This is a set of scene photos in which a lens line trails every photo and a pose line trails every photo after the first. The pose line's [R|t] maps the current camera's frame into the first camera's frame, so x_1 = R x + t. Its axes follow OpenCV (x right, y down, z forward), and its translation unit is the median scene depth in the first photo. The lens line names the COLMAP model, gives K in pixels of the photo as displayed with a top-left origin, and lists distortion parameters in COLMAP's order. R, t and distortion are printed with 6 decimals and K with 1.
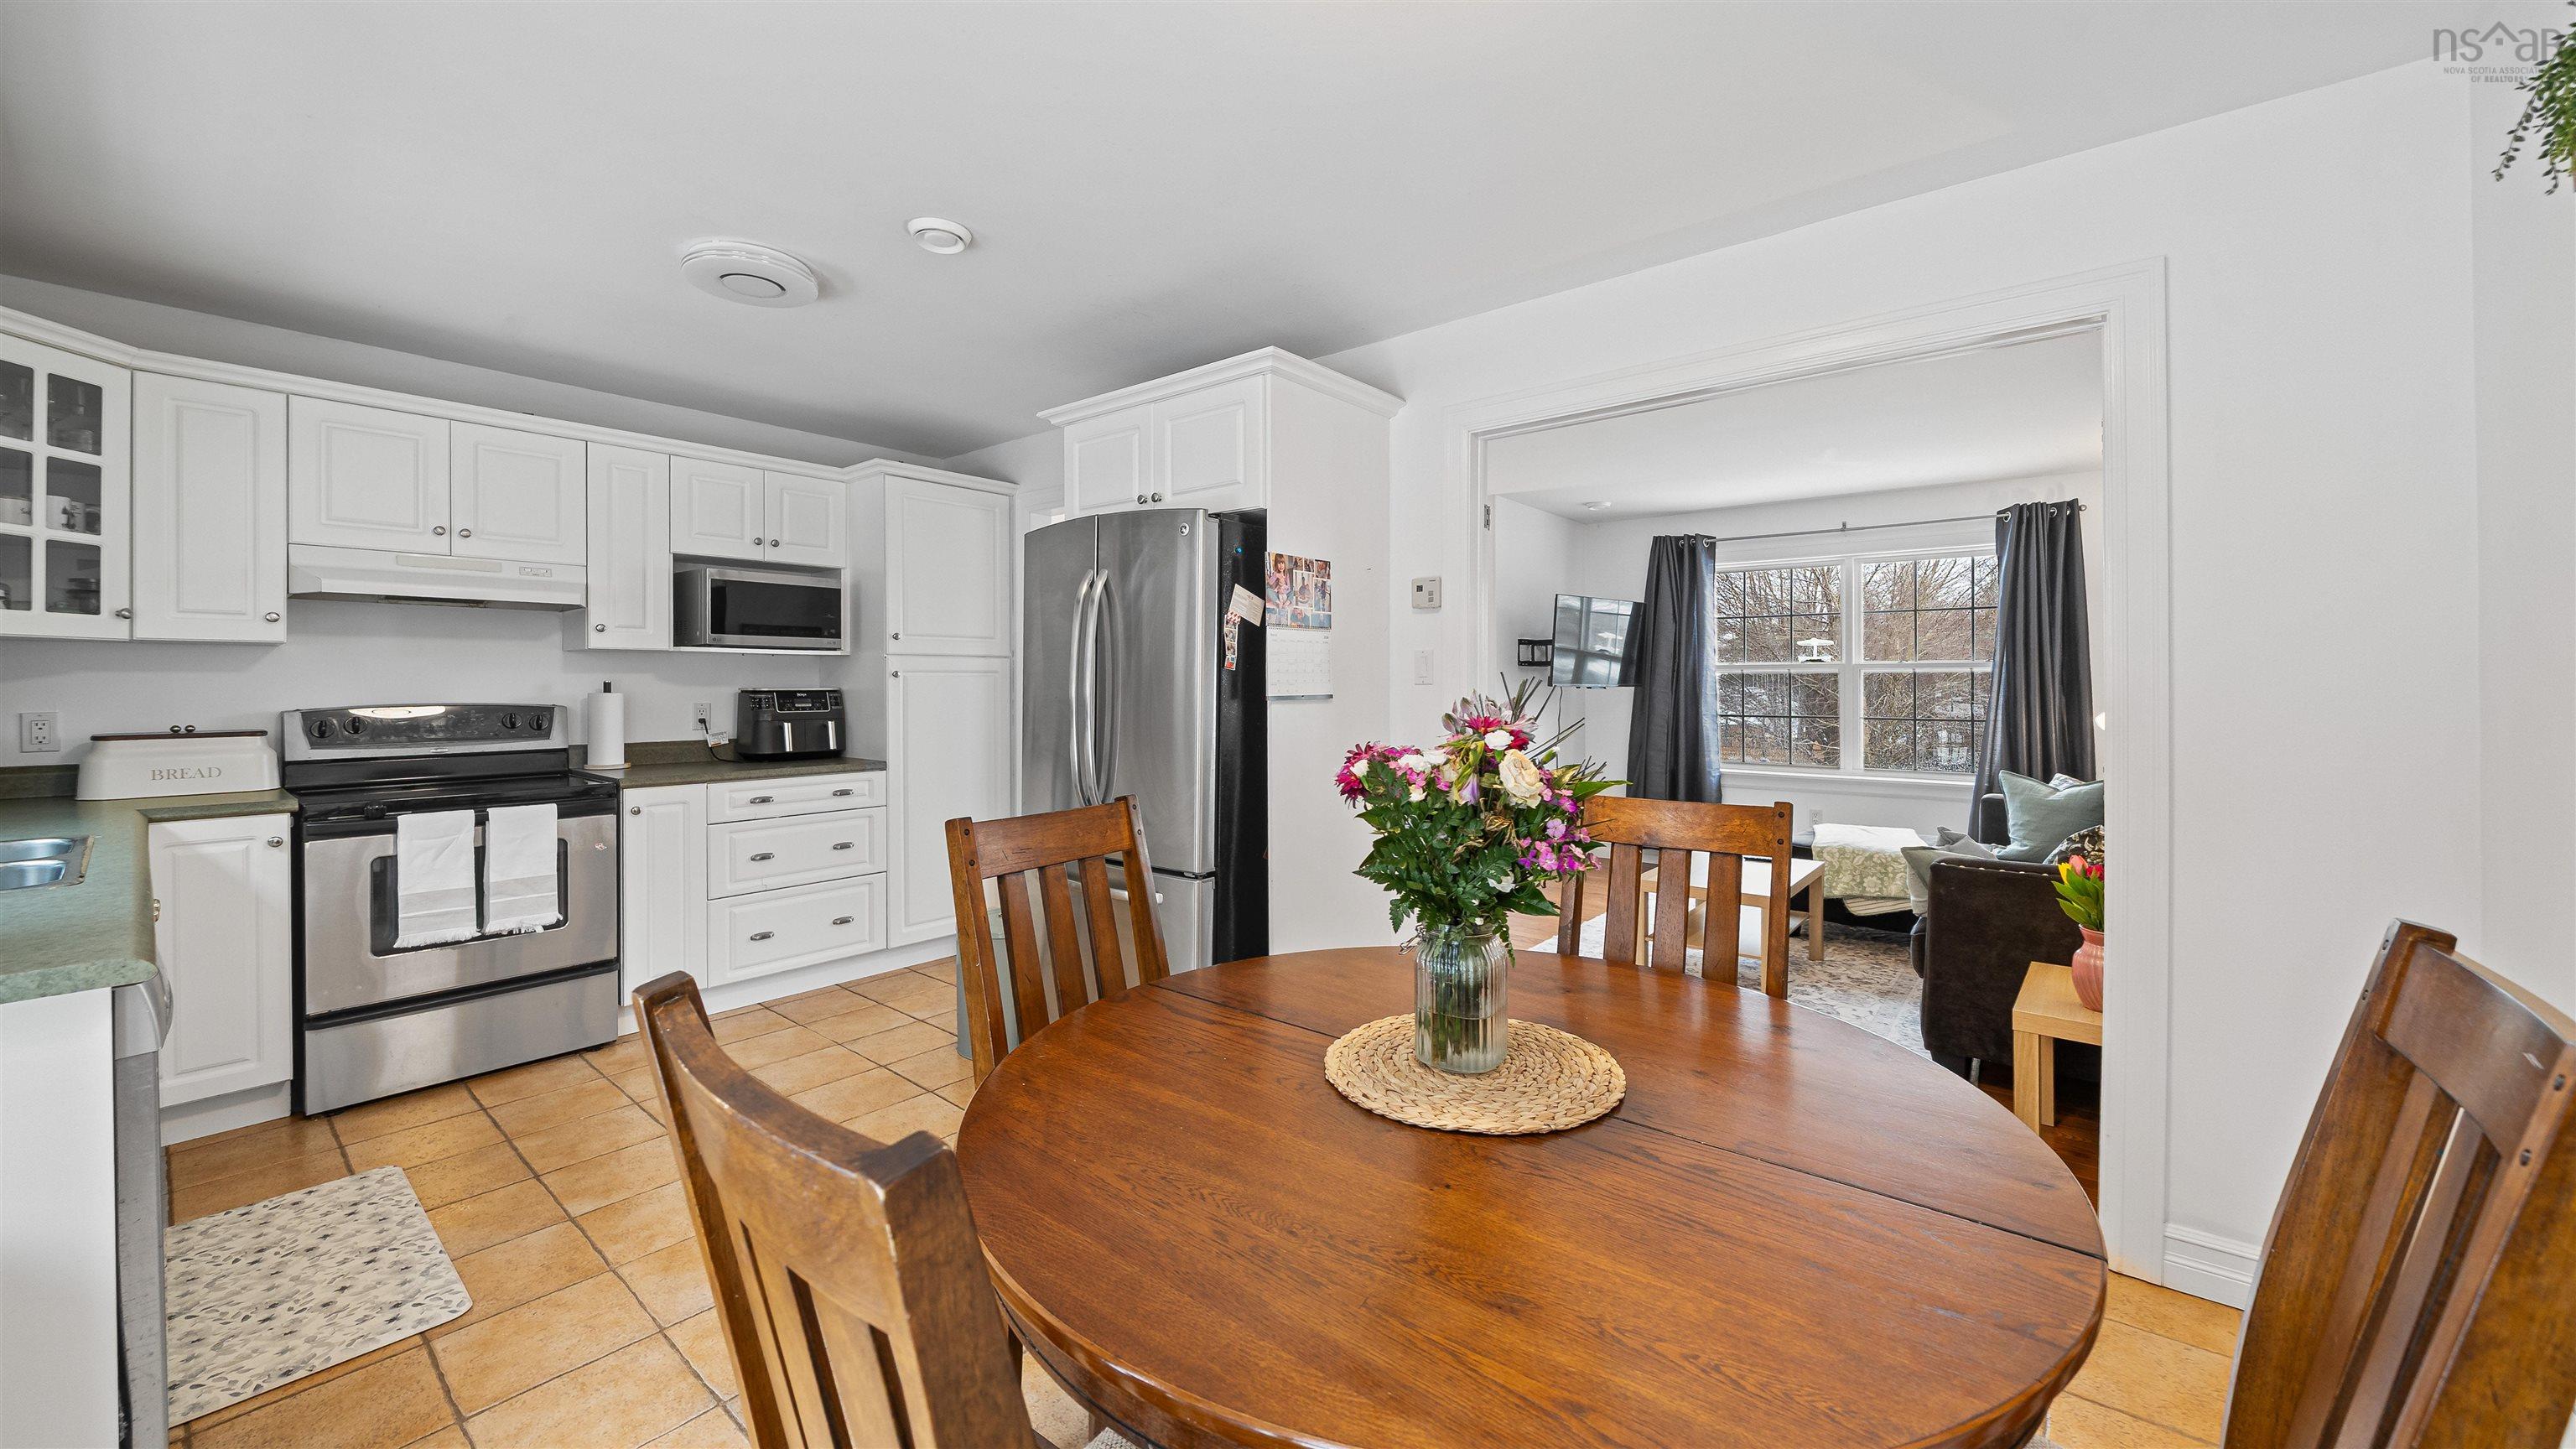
lens RADIAL K [[922.6, 0, 1293.7], [0, 922.6, 684.2], [0, 0, 1]] dist [-0.010462, 0.000356]
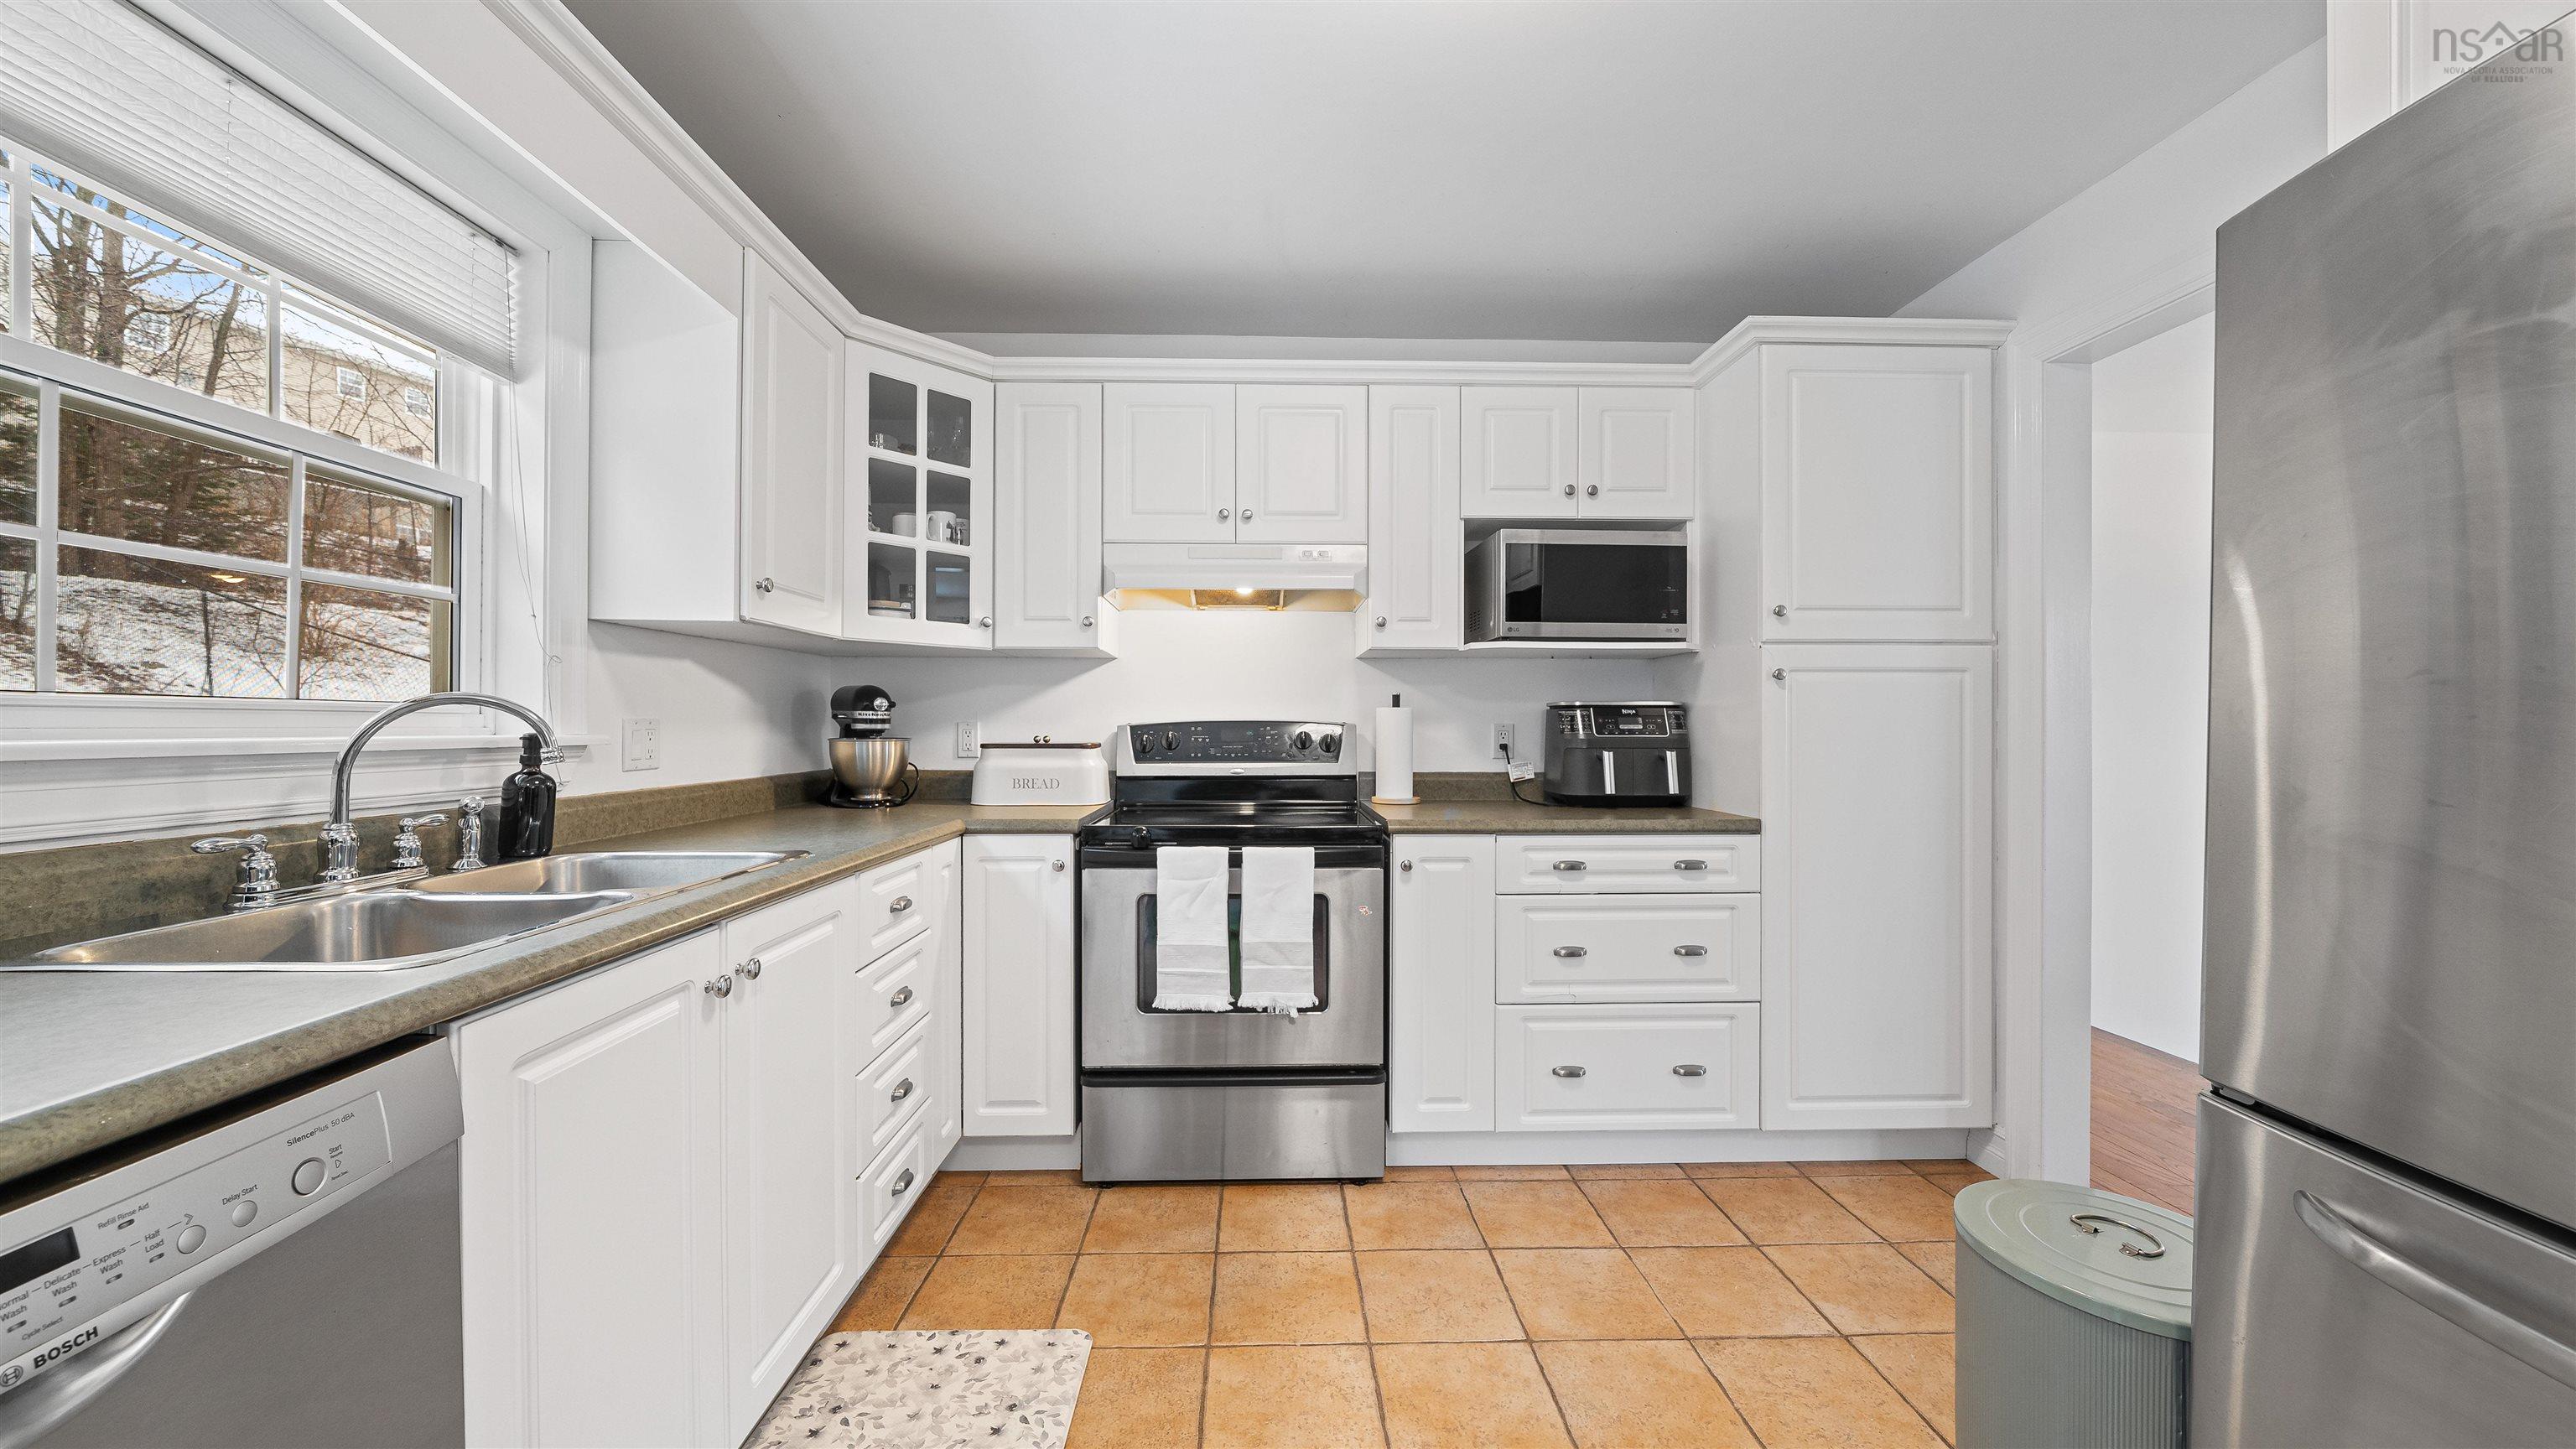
lens RADIAL K [[922.6, 0, 1289.5], [0, 922.6, 726.4], [0, 0, 1]] dist [-0.010462, 0.000356]
pose [[0.653291, 0.000275, -0.757107, -0.240999], [-0.001211, 0.999999, -0.000682, 0.030361], [0.757106, 0.001362, 0.653291, 0.478930]]
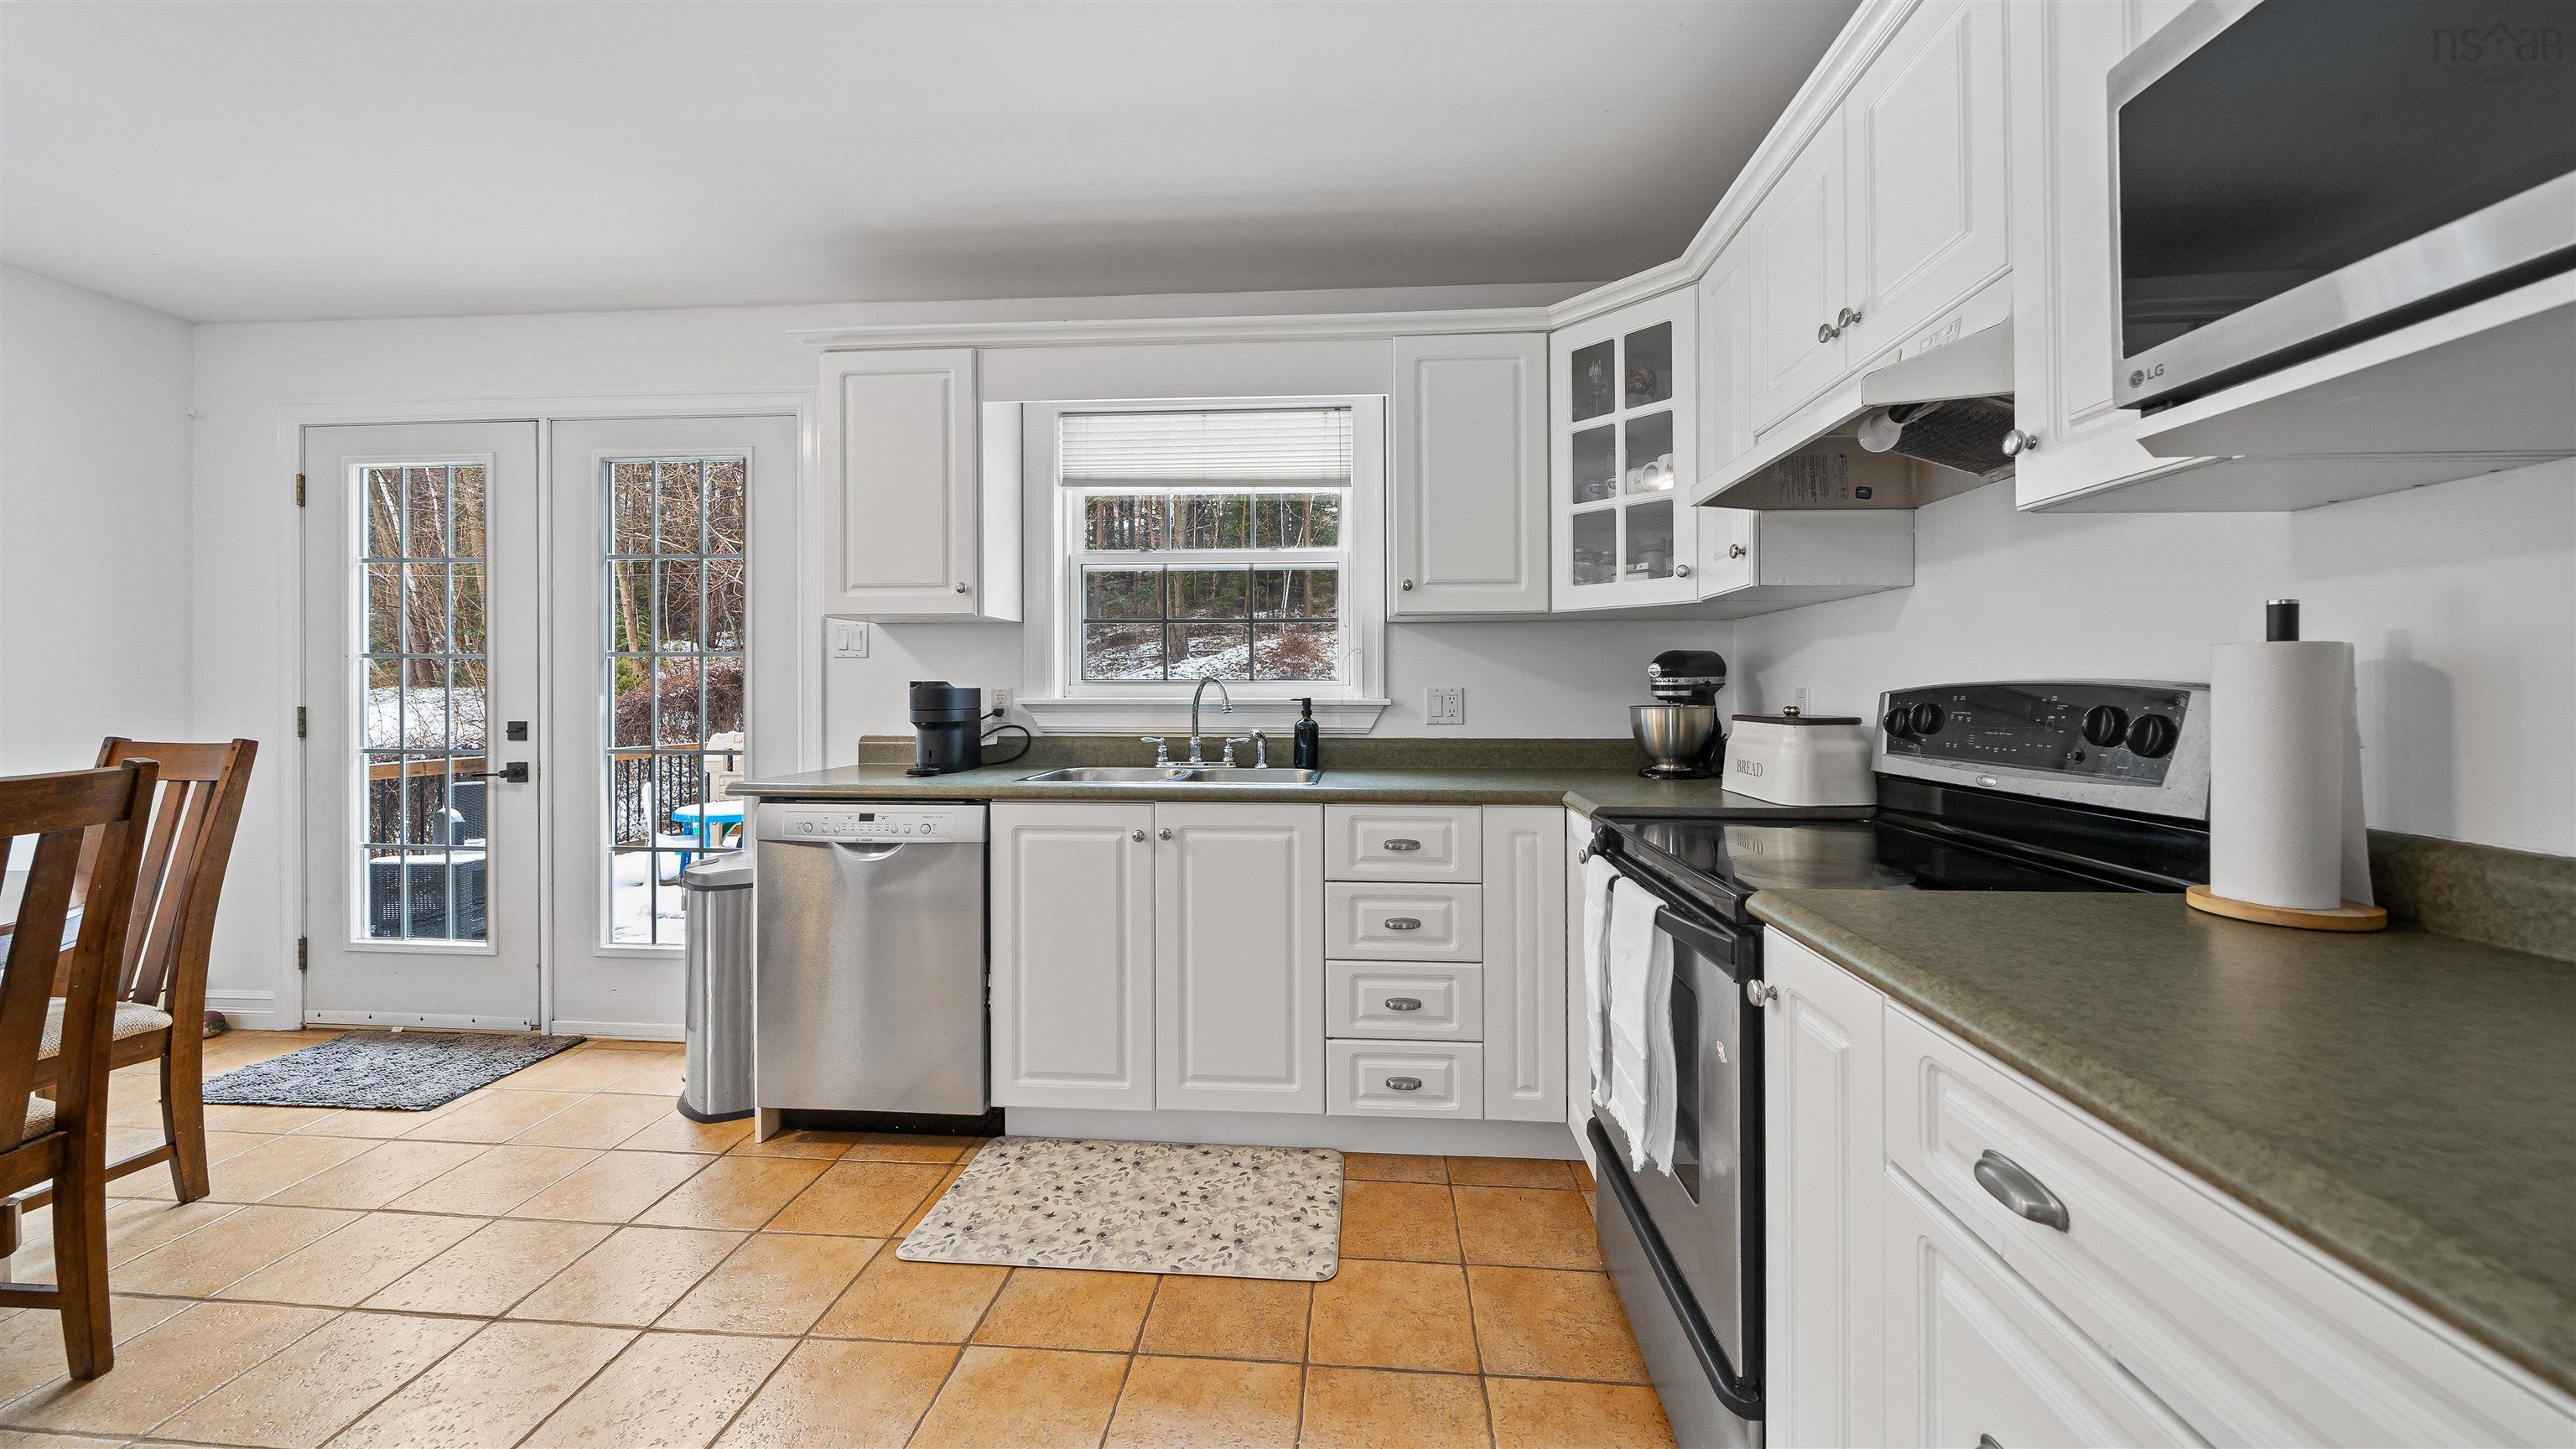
lens RADIAL K [[922.6, 0, 1300.6], [0, 922.6, 686.7], [0, 0, 1]] dist [-0.010462, 0.000356]
pose [[-0.826066, -0.000662, -0.563573, -0.405022], [0.001140, 0.999995, -0.002845, 0.027364], [0.563572, -0.002992, -0.826061, 1.234485]]
